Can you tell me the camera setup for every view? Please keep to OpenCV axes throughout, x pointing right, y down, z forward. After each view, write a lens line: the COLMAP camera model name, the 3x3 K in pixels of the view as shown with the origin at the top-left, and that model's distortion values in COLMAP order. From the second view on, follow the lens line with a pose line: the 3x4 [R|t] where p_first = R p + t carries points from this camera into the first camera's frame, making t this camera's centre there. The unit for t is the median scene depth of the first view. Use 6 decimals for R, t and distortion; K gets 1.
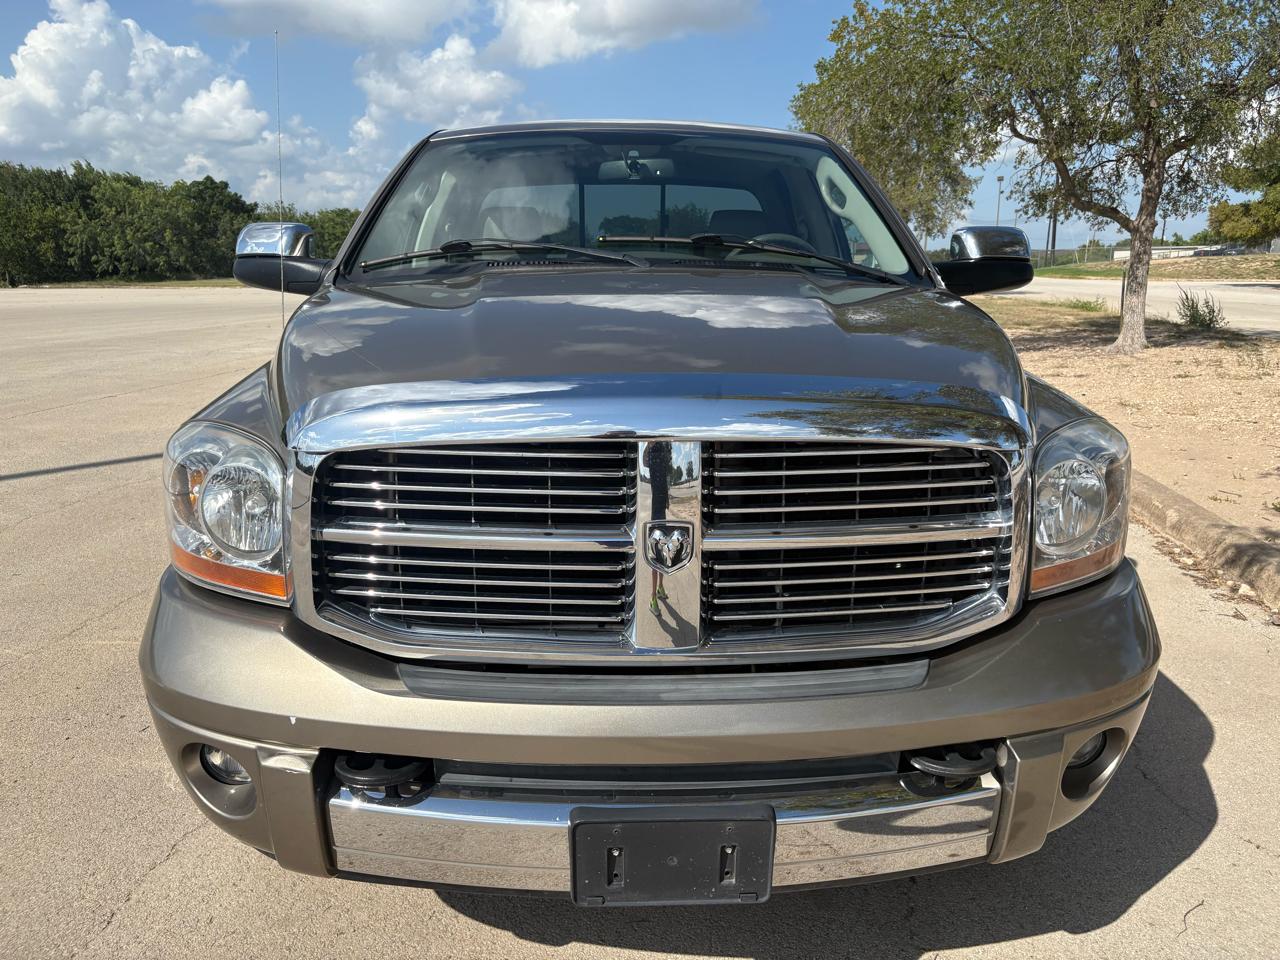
lens RADIAL K [[993.5, 0, 637.7], [0, 993.5, 481.8], [0, 0, 1]] dist [0.009709, -0.009050]
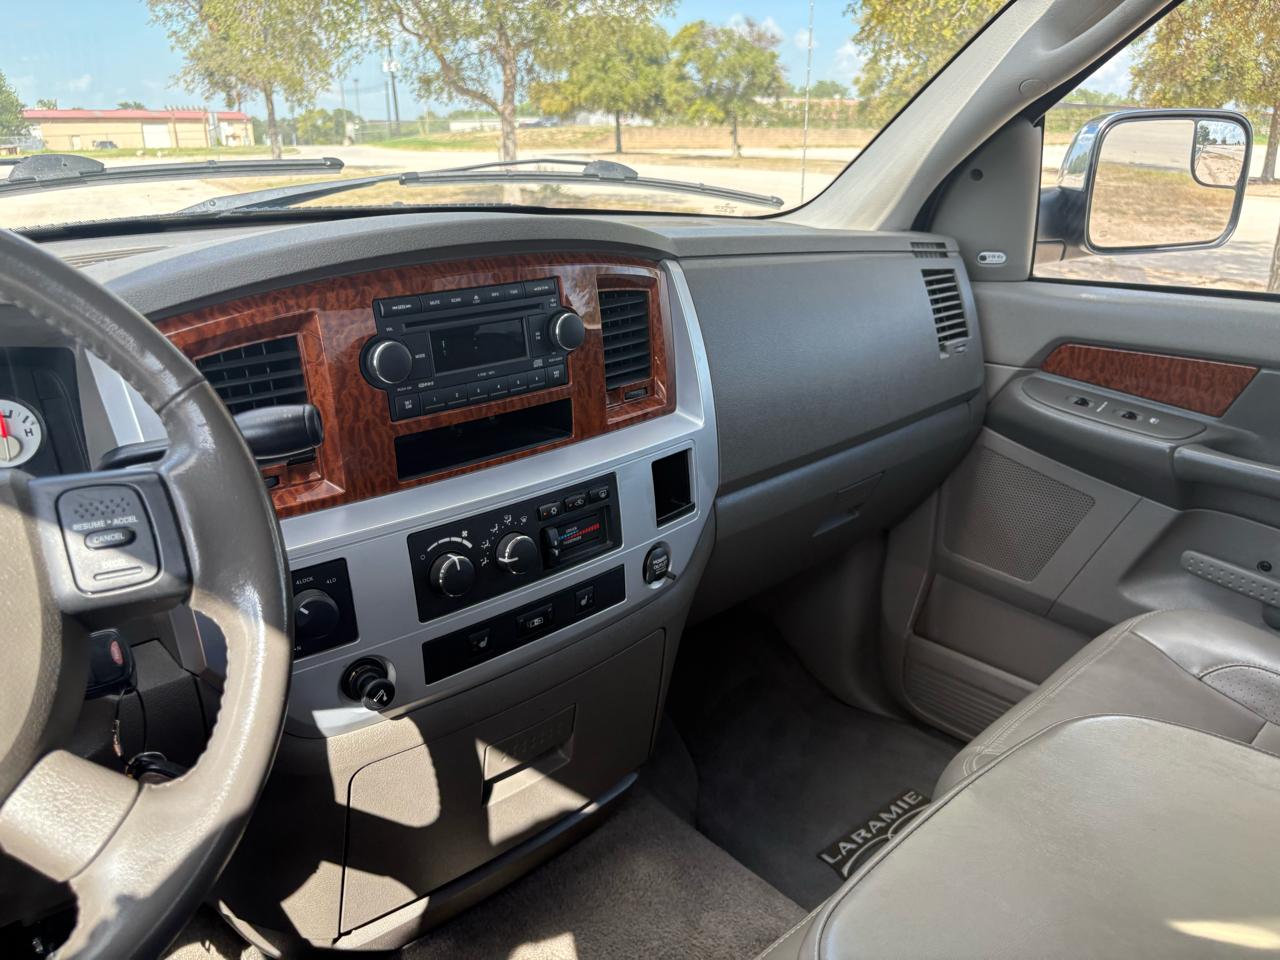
lens RADIAL K [[988.6, 0, 638.0], [0, 988.6, 480.7], [0, 0, 1]] dist [0.012186, 0.001760]
pose [[0.815644, -0.193663, 0.545179, -0.136505], [0.126516, 0.979210, 0.158562, 0.029205], [-0.564552, -0.060356, 0.823188, -0.164919]]
